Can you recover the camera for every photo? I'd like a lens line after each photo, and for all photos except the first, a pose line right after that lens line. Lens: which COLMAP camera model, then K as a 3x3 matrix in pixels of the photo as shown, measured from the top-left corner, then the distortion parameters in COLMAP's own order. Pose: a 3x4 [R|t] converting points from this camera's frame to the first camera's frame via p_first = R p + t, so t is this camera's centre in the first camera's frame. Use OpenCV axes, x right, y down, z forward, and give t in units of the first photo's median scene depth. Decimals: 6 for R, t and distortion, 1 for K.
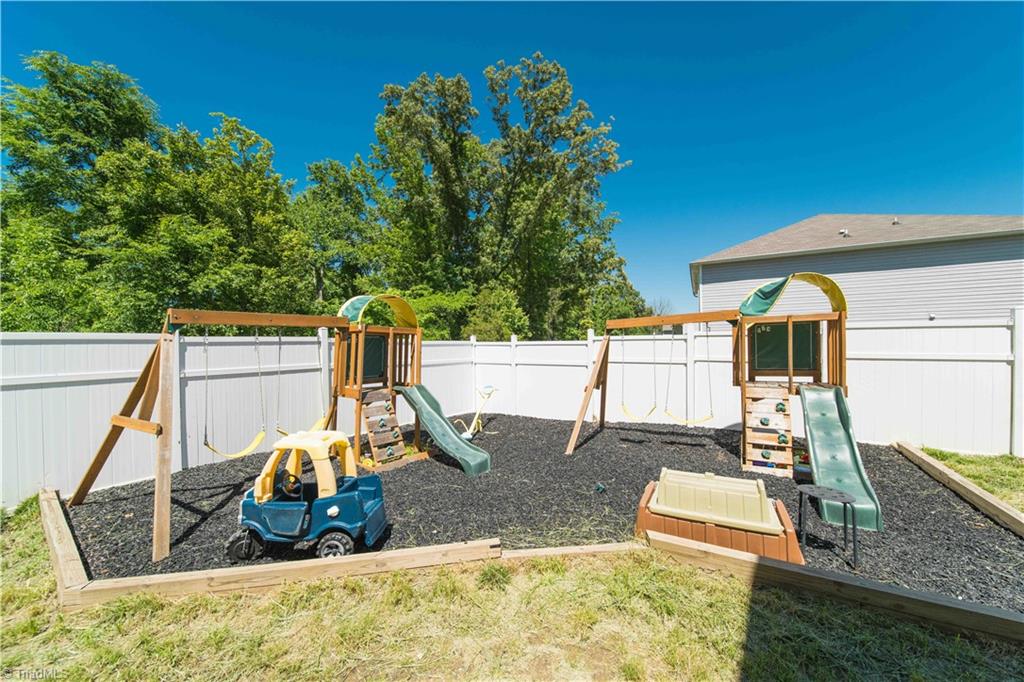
lens RADIAL K [[365.4, 0, 512.0], [0, 365.4, 341.0], [0, 0, 1]] dist [0.000032, -0.000064]
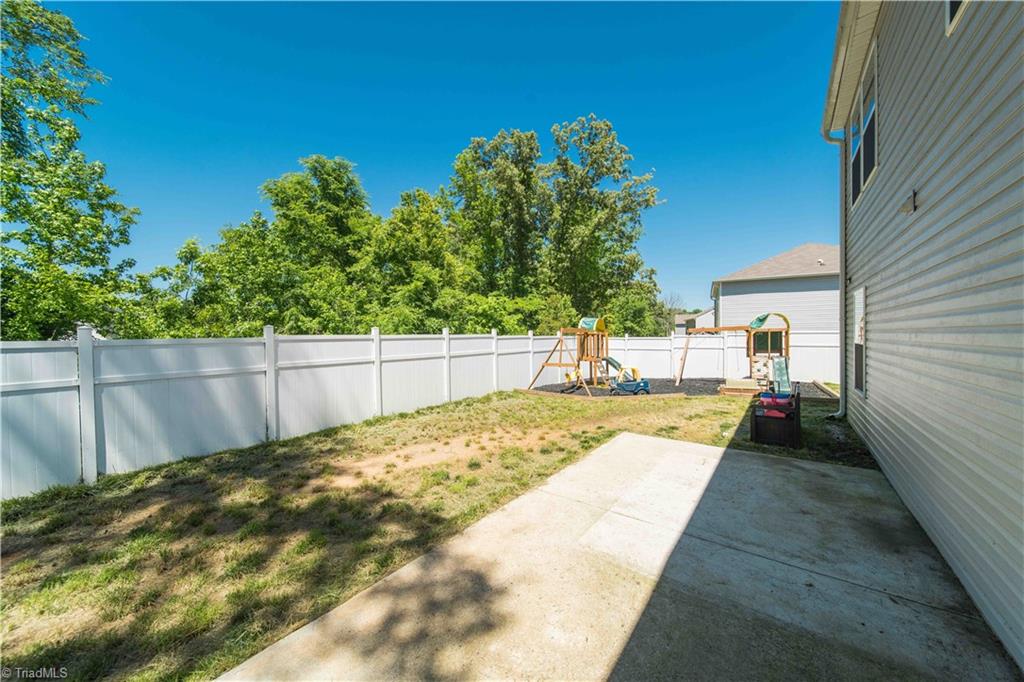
lens RADIAL K [[360.4, 0, 513.2], [0, 360.4, 333.8], [0, 0, 1]] dist [-0.014629, -0.000003]
pose [[0.999755, 0.004422, -0.021707, -0.233701], [-0.004369, 0.999987, 0.002506, -0.008396], [0.021717, -0.002411, 0.999761, -0.368575]]
